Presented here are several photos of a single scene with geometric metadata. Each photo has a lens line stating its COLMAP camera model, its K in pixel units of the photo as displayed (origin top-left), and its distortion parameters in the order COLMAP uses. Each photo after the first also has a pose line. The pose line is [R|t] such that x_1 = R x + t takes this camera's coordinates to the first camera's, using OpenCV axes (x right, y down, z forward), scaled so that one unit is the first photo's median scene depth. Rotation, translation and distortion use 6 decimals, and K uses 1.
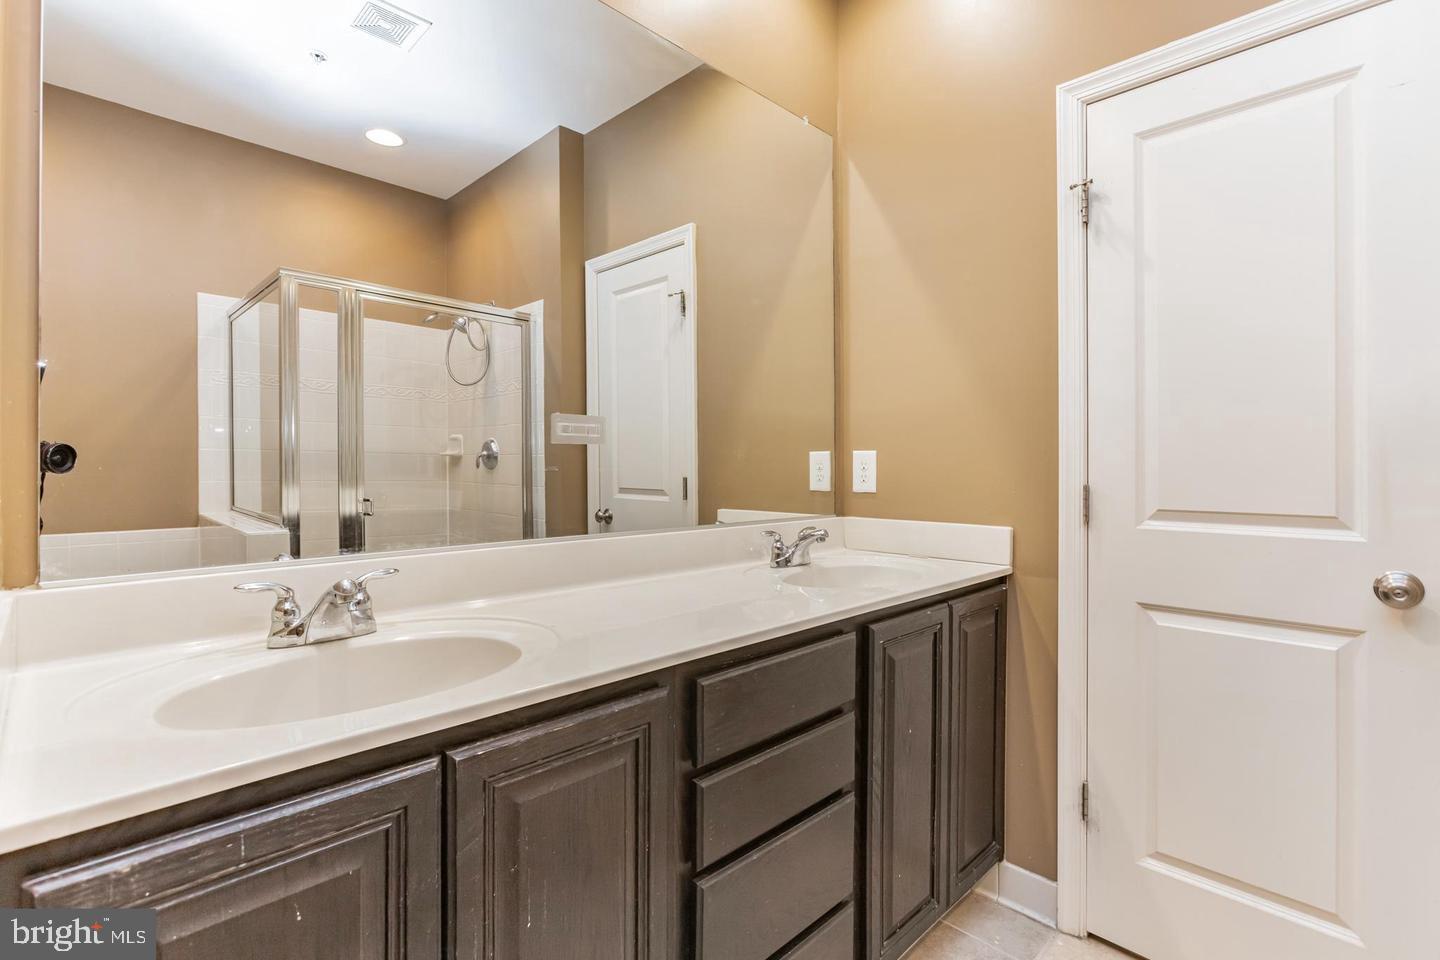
lens RADIAL K [[688.6, 0, 720.0], [0, 688.6, 480.0], [0, 0, 1]] dist [-0.005711, -0.000241]
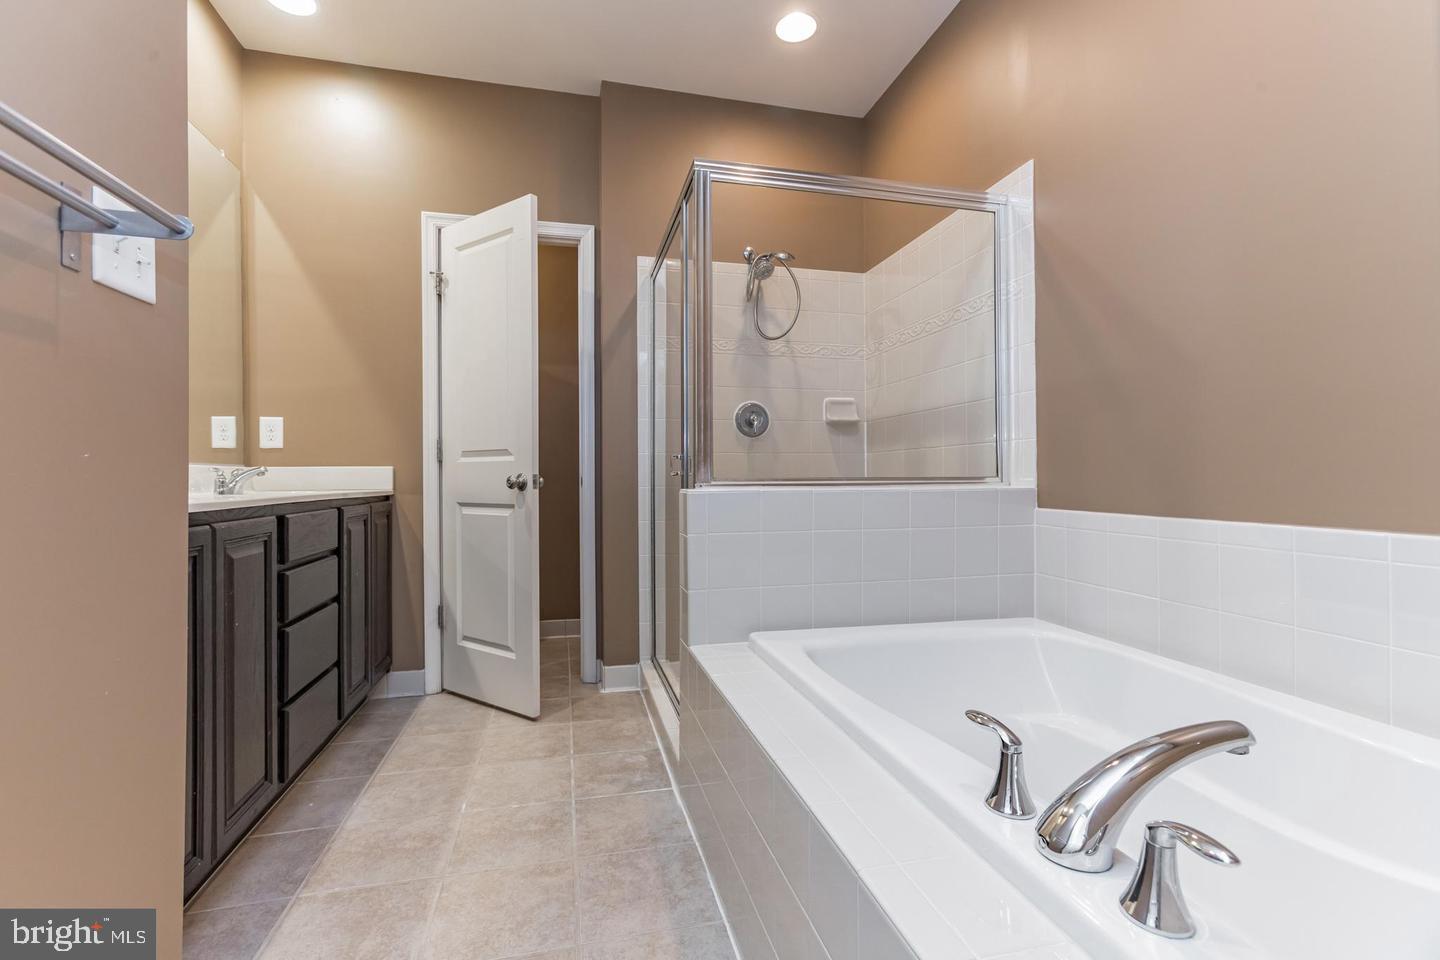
lens RADIAL K [[657.9, 0, 720.0], [0, 657.9, 480.0], [0, 0, 1]] dist [-0.048162, 0.000028]
pose [[0.531889, 0.000923, 0.846814, -0.496748], [0.009498, 0.999930, -0.007056, 0.126141], [-0.846761, 0.011796, 0.531843, -0.507769]]
